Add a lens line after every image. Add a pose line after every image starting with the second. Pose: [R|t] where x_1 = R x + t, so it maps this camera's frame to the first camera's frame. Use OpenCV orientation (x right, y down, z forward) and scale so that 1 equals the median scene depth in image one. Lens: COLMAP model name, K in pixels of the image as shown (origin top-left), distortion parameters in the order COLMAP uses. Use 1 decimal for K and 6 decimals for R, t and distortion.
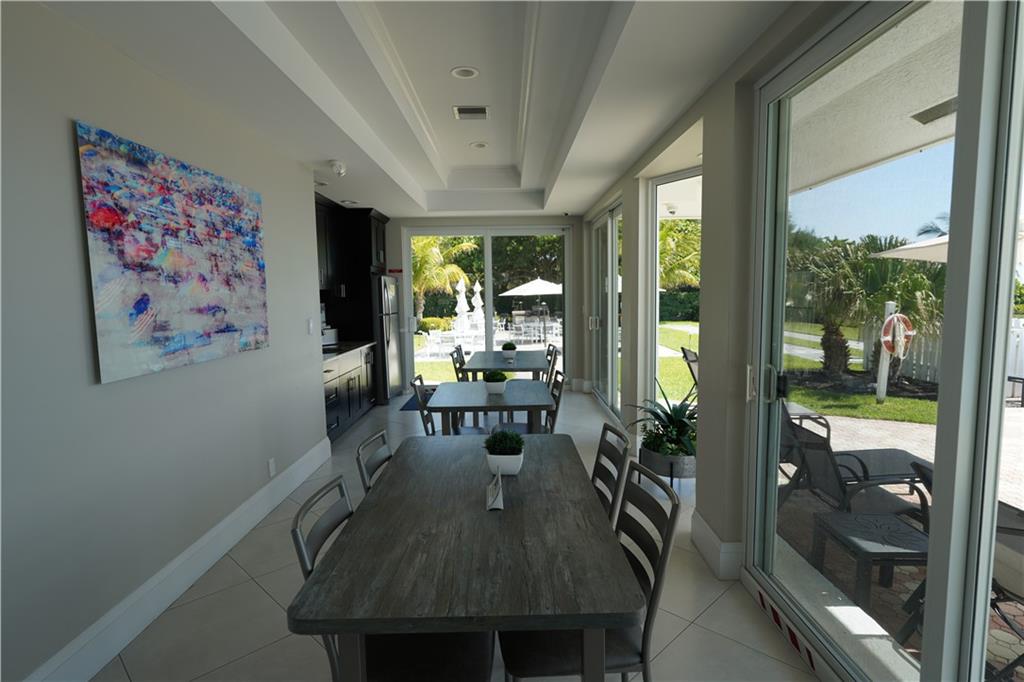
lens RADIAL K [[546.9, 0, 514.0], [0, 546.9, 342.3], [0, 0, 1]] dist [-0.001142, -0.000633]
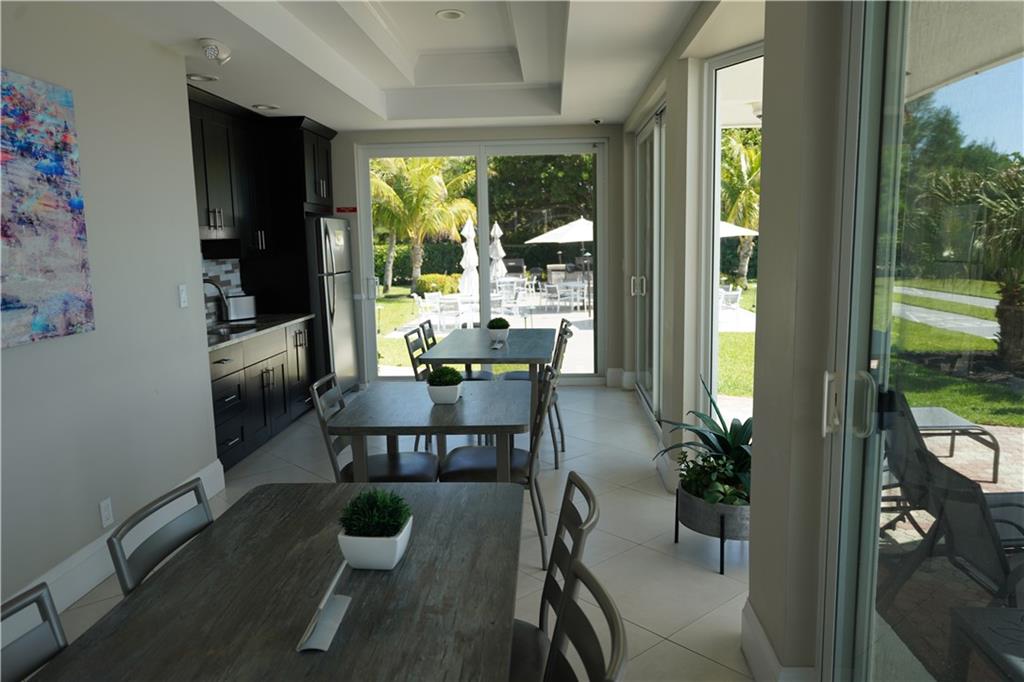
lens RADIAL K [[763.2, 0, 509.2], [0, 763.2, 344.3], [0, 0, 1]] dist [0.001156, 0.006153]
pose [[0.998175, 0.002608, -0.060332, 0.056087], [0.000262, 0.998870, 0.047522, -0.010322], [0.060388, -0.047451, 0.997046, 0.070544]]
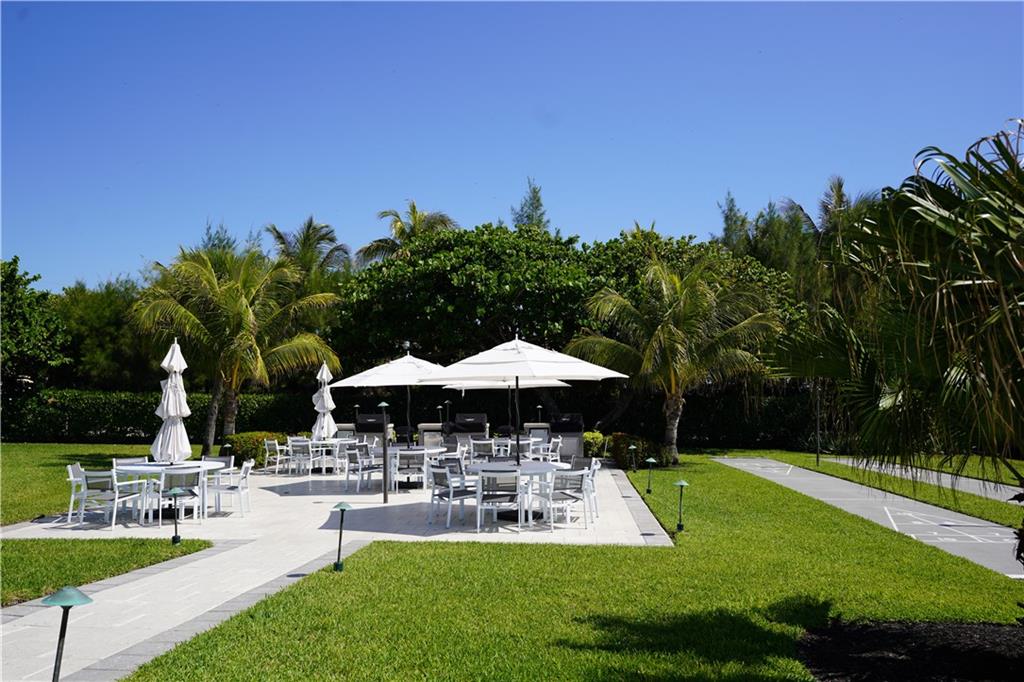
lens RADIAL K [[795.1, 0, 511.8], [0, 795.1, 342.1], [0, 0, 1]] dist [0.001113, 0.002036]
pose [[0.997708, 0.011108, -0.066741, 1.045881], [-0.021769, 0.986682, -0.161196, -0.094194], [0.064062, 0.162280, 0.984663, 1.807005]]
